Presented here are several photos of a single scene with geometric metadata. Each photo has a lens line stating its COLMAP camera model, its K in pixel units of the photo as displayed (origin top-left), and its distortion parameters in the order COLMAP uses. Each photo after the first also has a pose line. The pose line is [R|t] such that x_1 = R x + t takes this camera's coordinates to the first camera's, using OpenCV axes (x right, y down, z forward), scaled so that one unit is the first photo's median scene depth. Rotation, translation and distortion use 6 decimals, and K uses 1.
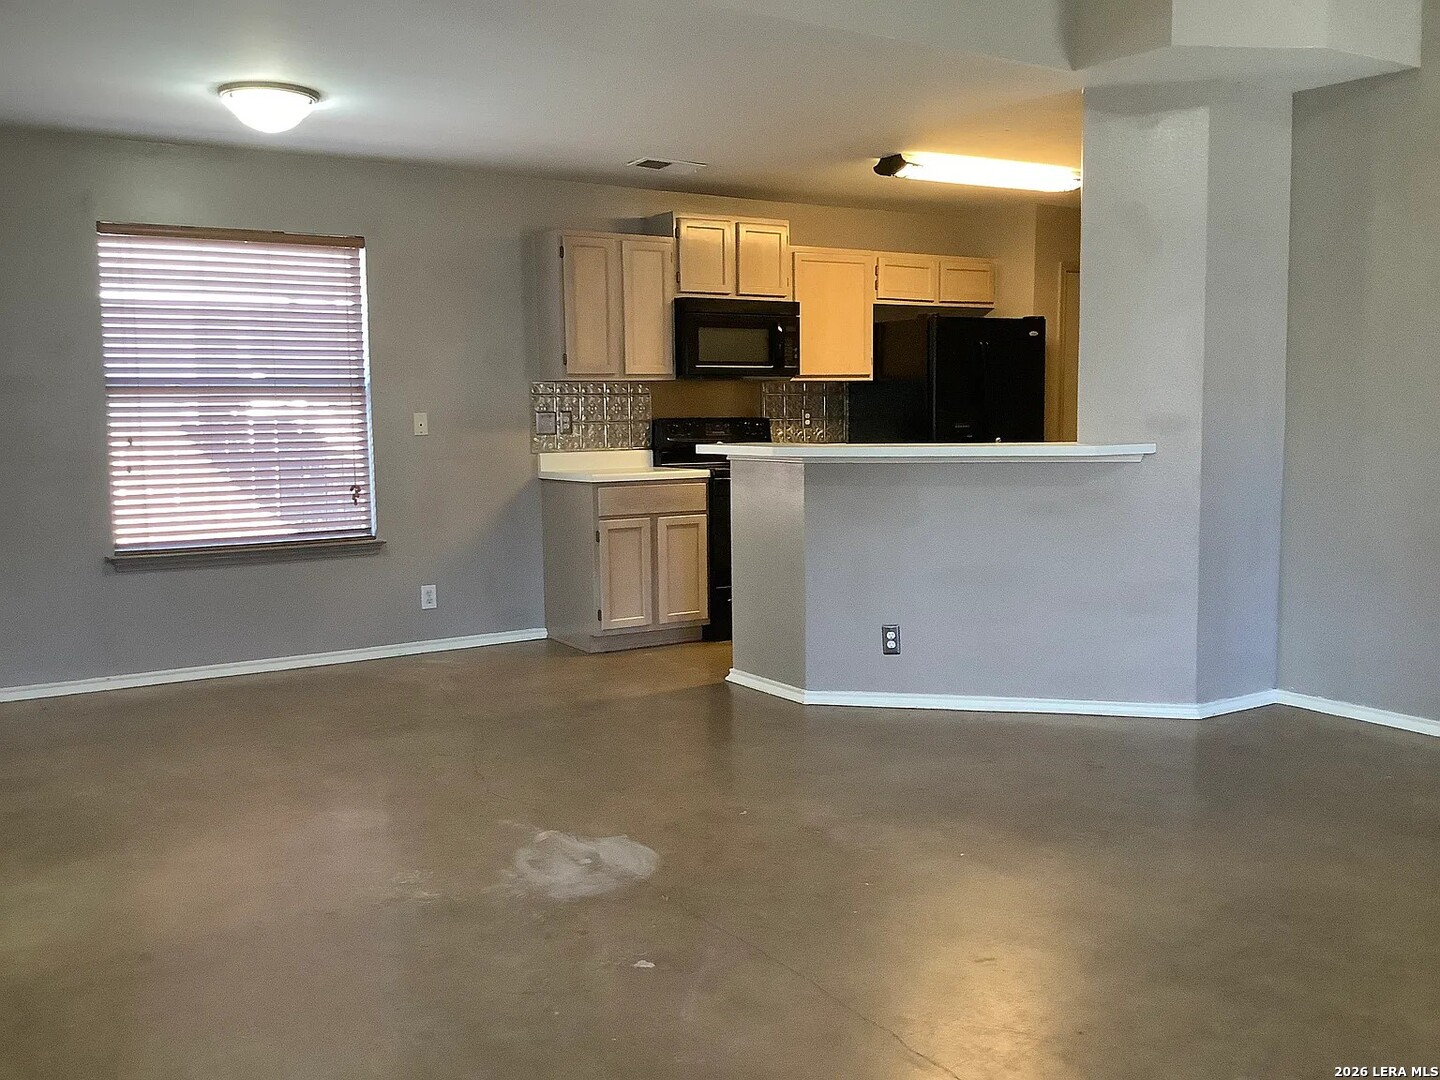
lens RADIAL K [[1264.7, 0, 720.0], [0, 1264.7, 540.0], [0, 0, 1]] dist [0.090982, -0.121040]
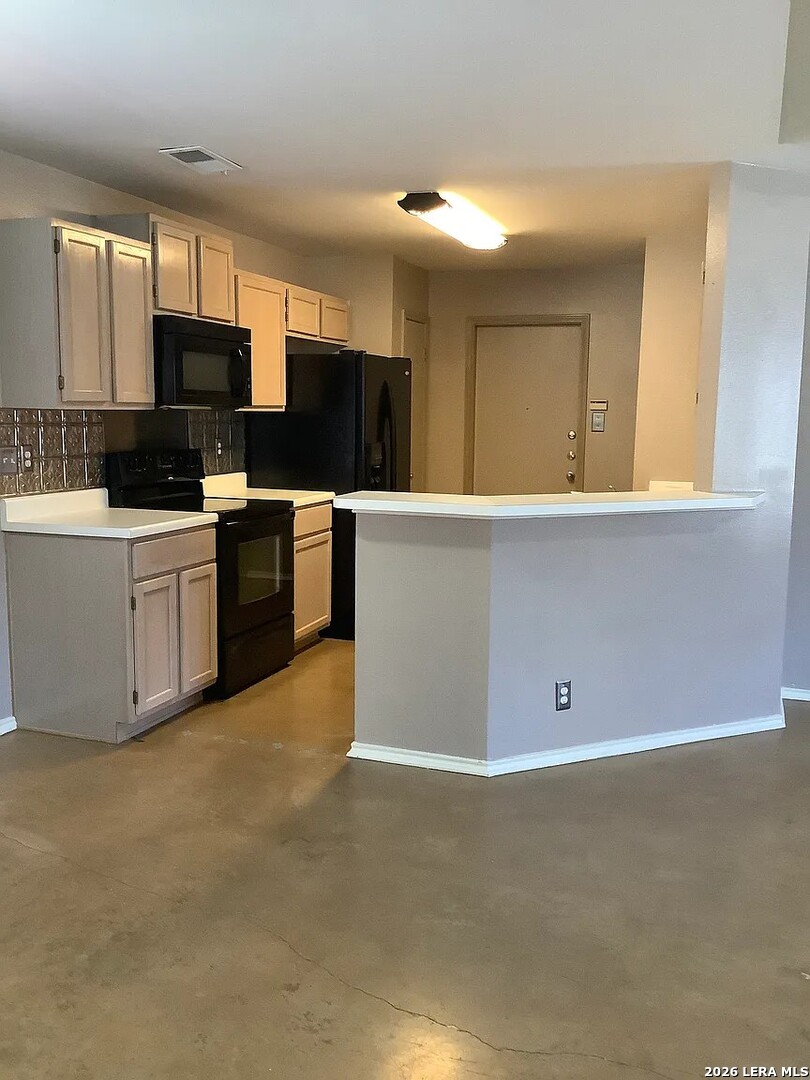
lens RADIAL K [[977.0, 0, 405.0], [0, 977.0, 540.0], [0, 0, 1]] dist [0.092382, -0.182847]
pose [[0.792777, -0.055152, 0.607011, -0.313681], [0.037886, 0.998431, 0.041235, -0.058000], [-0.608333, -0.009693, 0.793623, 0.357339]]
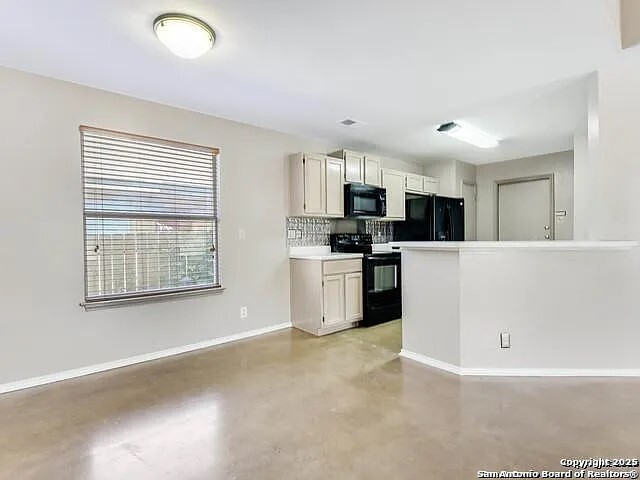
lens RADIAL K [[323.4, 0, 320.0], [0, 323.4, 240.0], [0, 0, 1]] dist [0.031331, -0.000153]
pose [[0.991345, 0.002622, 0.131257, -0.163007], [0.009880, 0.995475, -0.094504, -0.023852], [-0.130911, 0.094983, 0.986834, 0.394312]]
